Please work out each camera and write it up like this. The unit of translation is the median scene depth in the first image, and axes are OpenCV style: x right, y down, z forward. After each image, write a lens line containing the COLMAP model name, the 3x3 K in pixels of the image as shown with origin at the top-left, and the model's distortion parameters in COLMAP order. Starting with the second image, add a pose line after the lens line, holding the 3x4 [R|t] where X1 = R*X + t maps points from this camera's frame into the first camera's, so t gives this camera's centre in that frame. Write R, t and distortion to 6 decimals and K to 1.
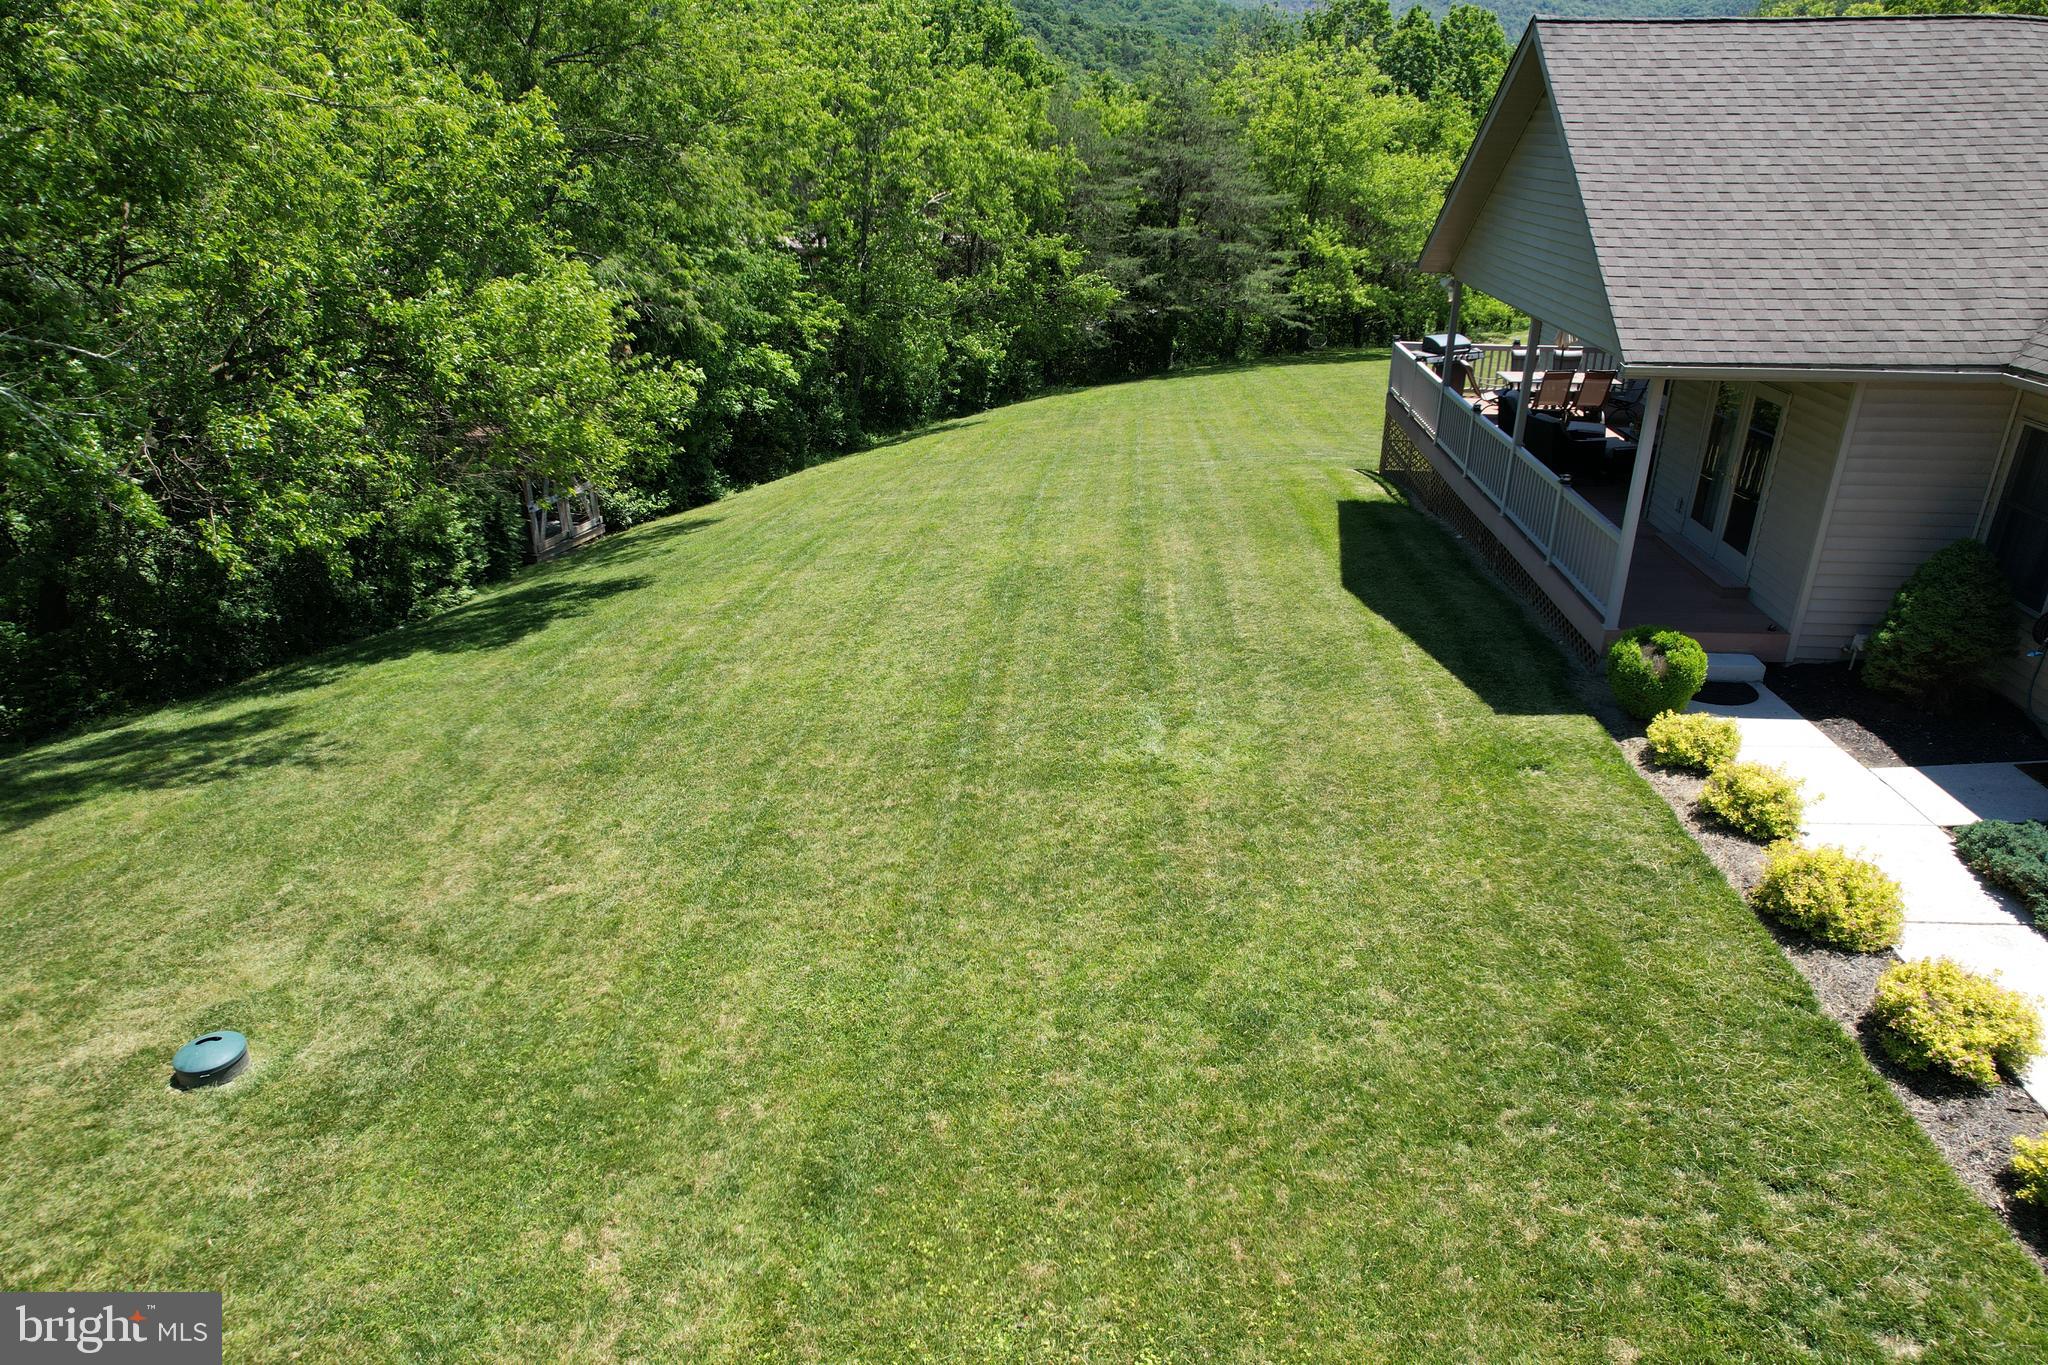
lens RADIAL K [[1319.9, 0, 1024.0], [0, 1319.9, 682.5], [0, 0, 1]] dist [-0.081175, 0.084741]
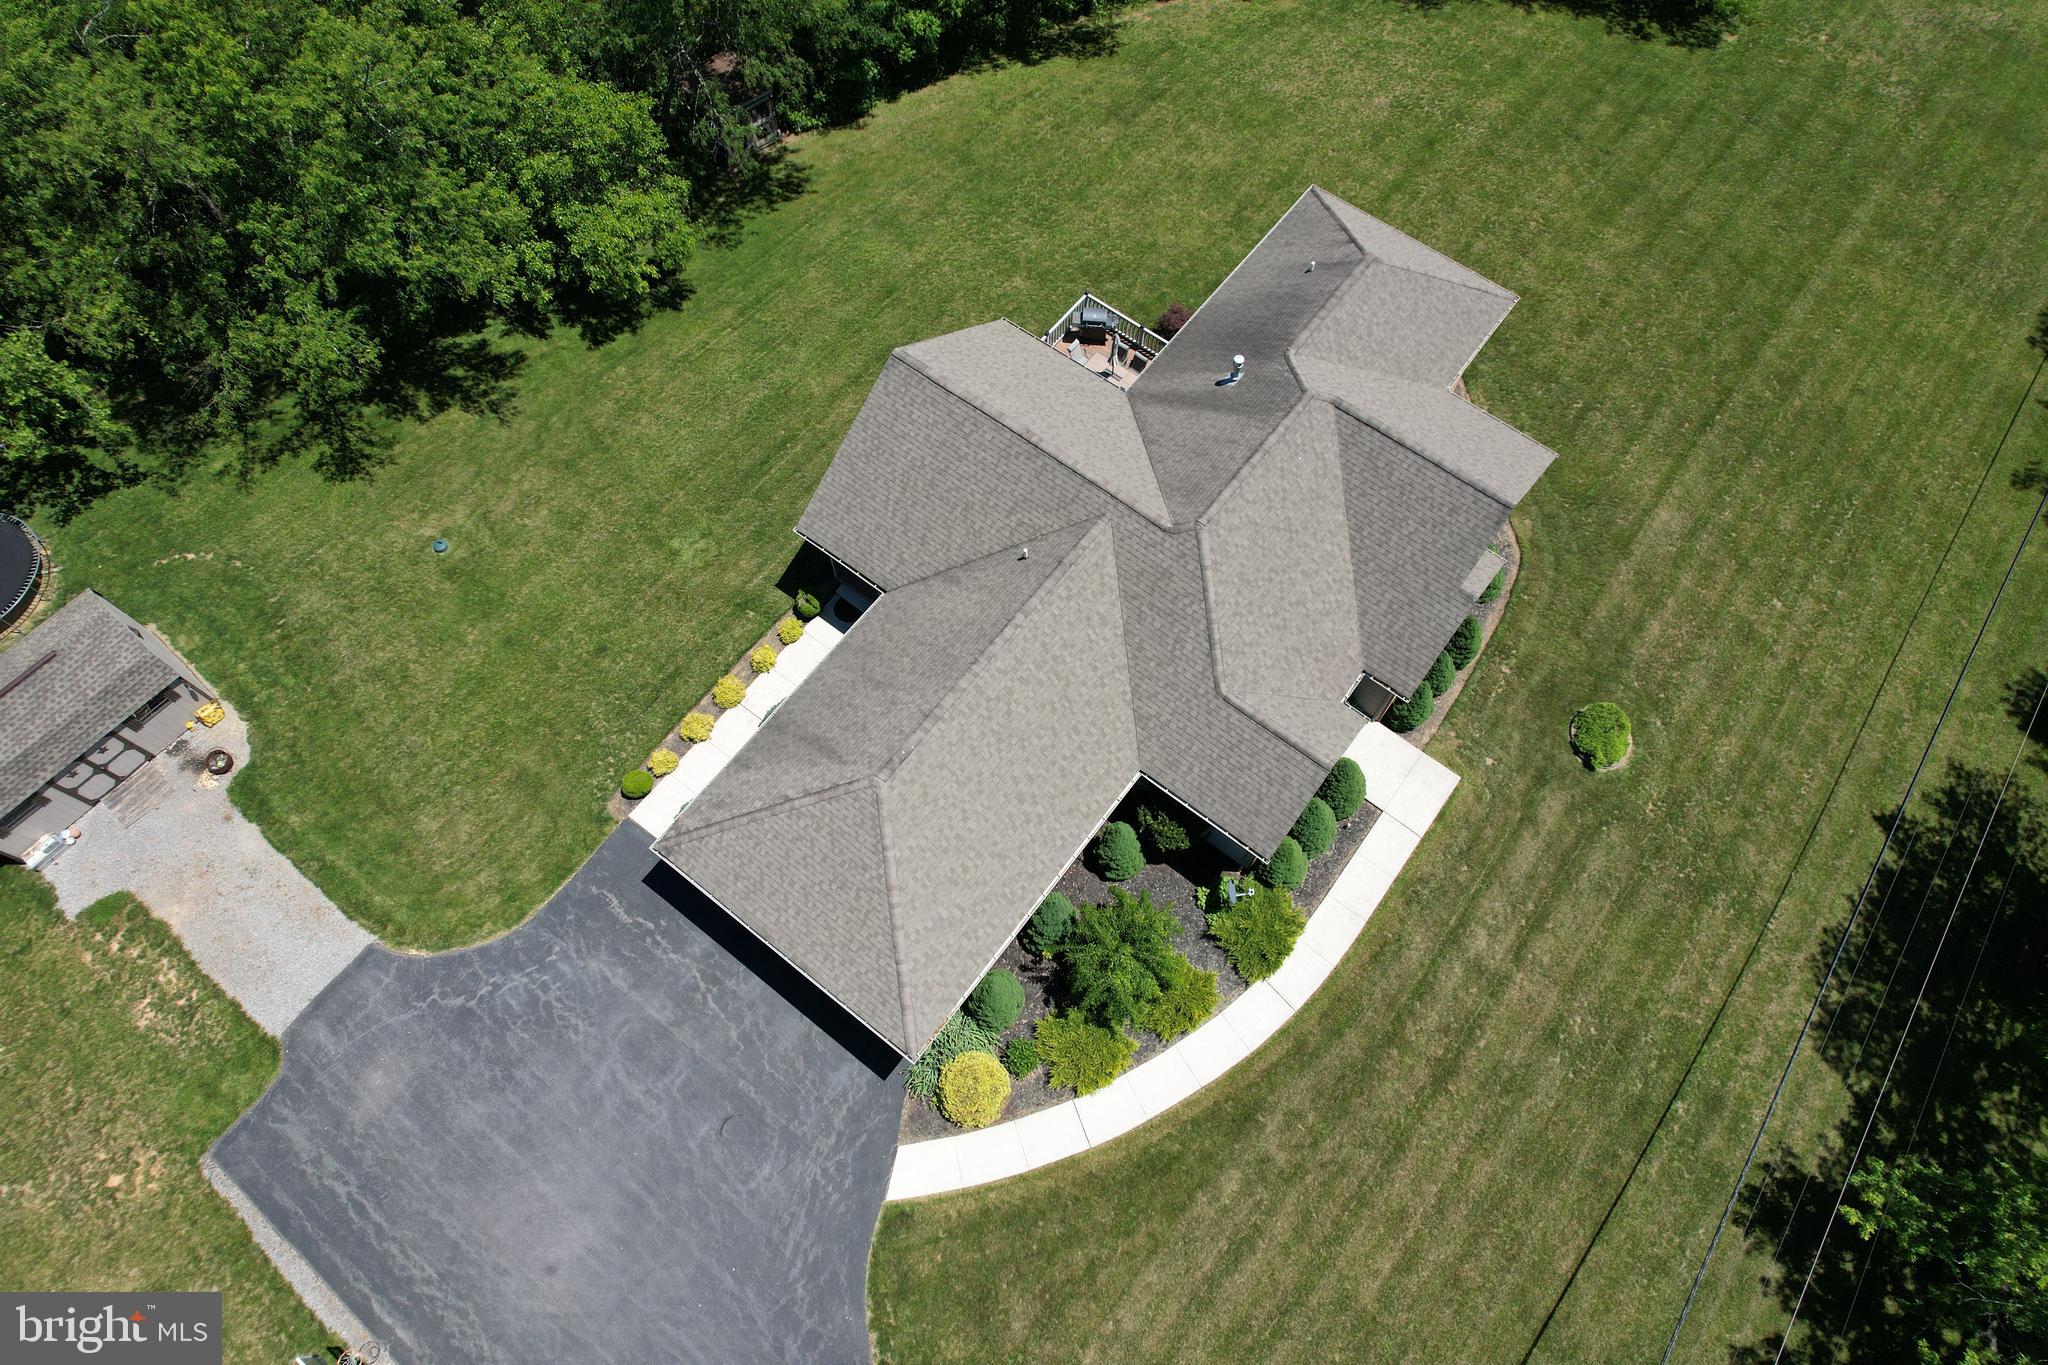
lens RADIAL K [[1319.9, 0, 1024.0], [0, 1319.9, 682.5], [0, 0, 1]] dist [-0.081175, 0.084741]
pose [[0.836413, 0.497338, -0.230365, 1.733164], [-0.218587, 0.688103, 0.691906, -2.168129], [0.502626, -0.528364, 0.684250, -1.000702]]
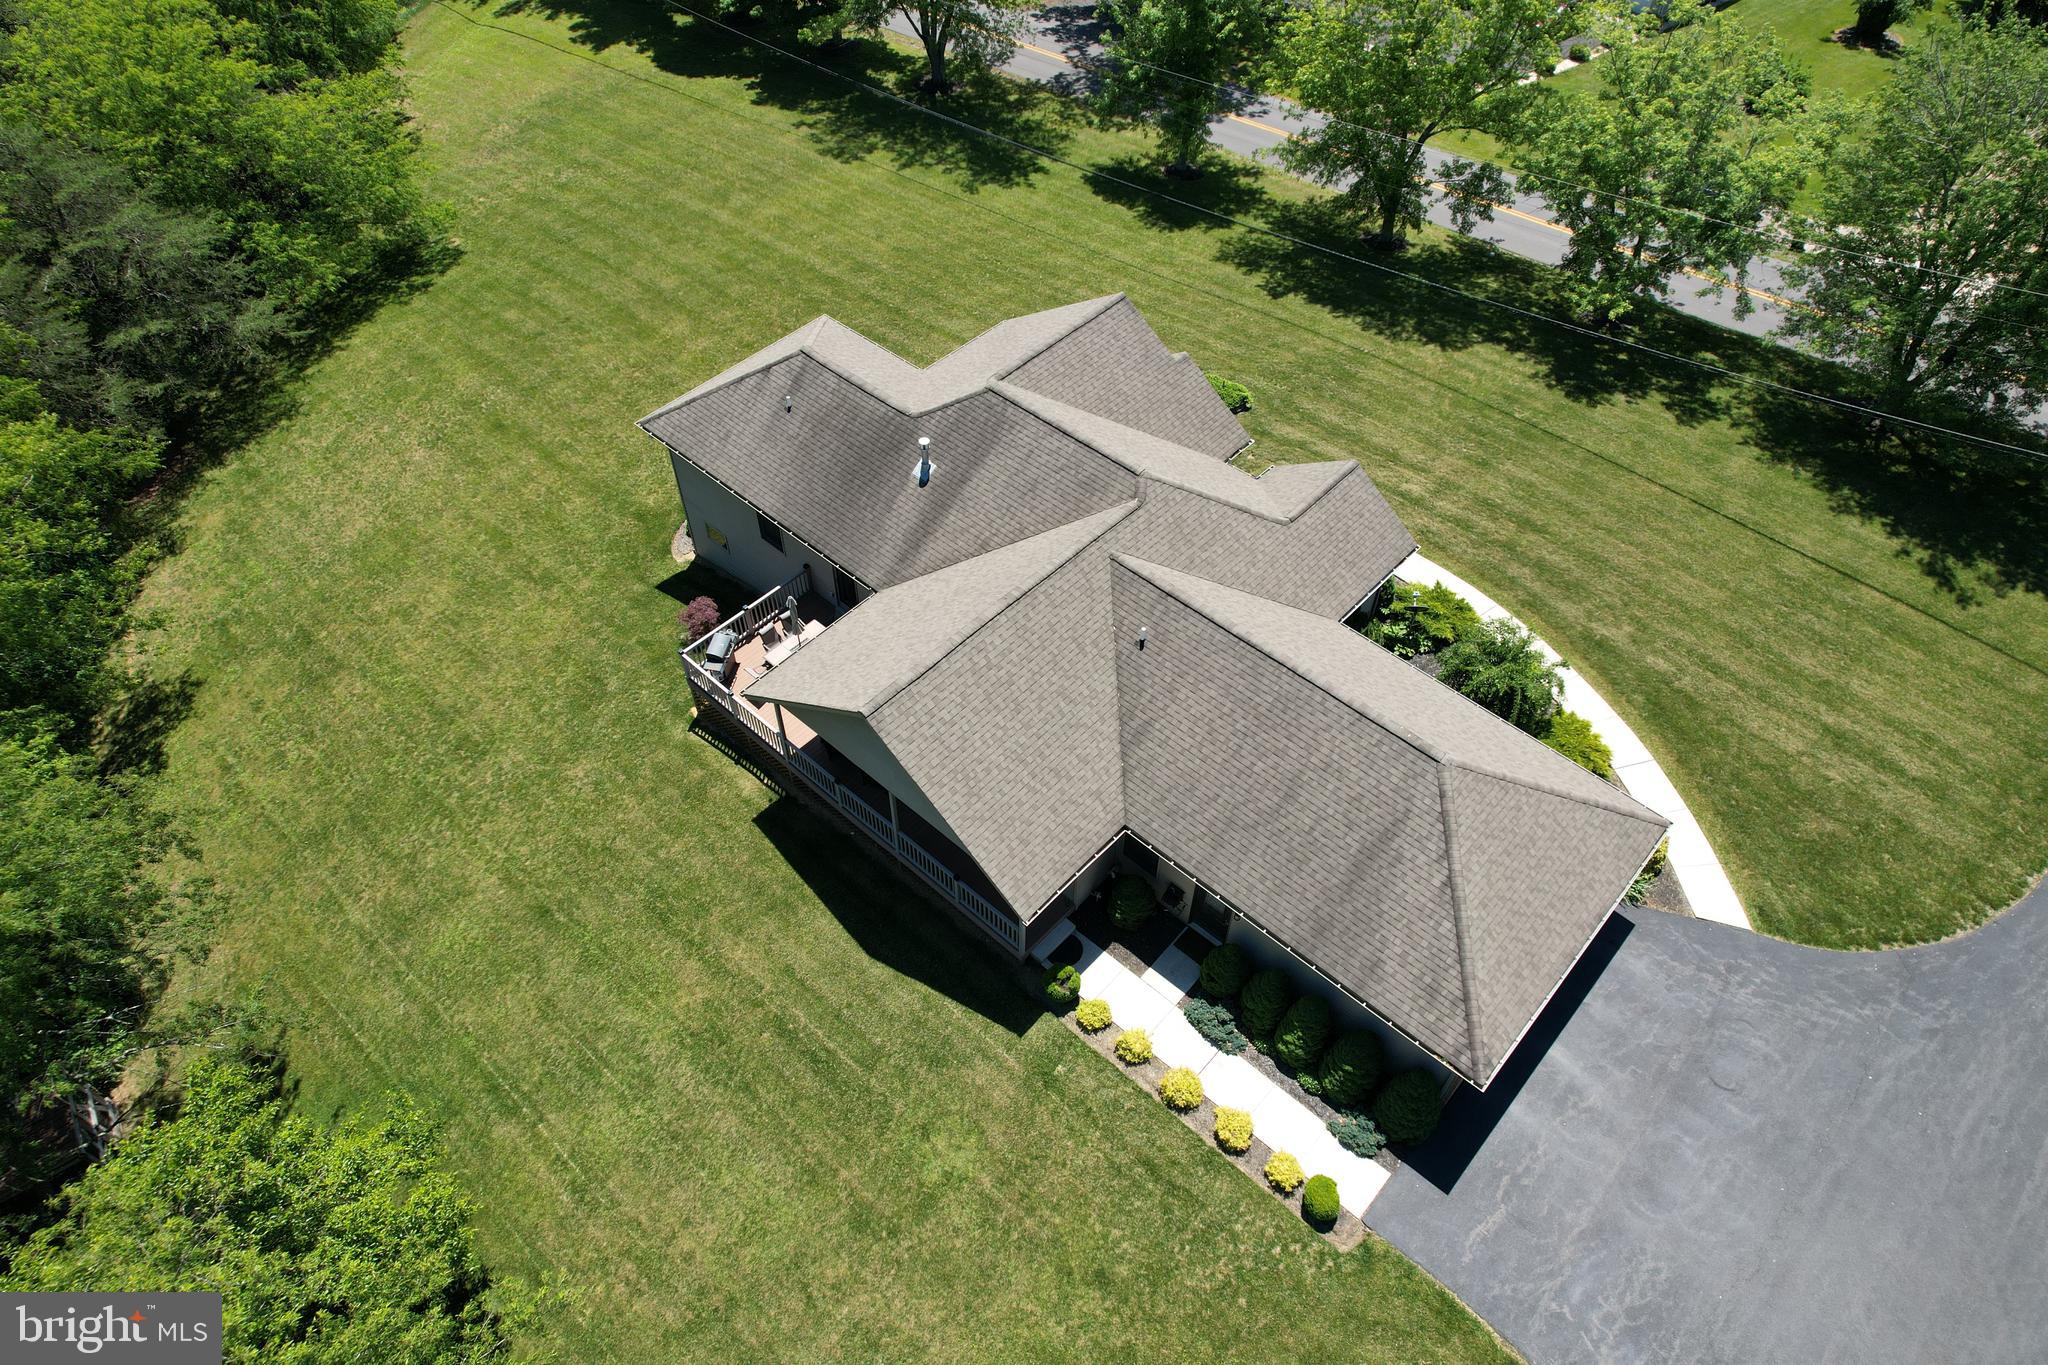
lens RADIAL K [[1319.9, 0, 1024.0], [0, 1319.9, 682.5], [0, 0, 1]] dist [-0.081175, 0.084741]
pose [[0.618420, -0.600308, 0.507136, -0.462113], [0.313299, 0.780171, 0.541458, -1.791267], [-0.720695, -0.175963, 0.670549, -0.491165]]
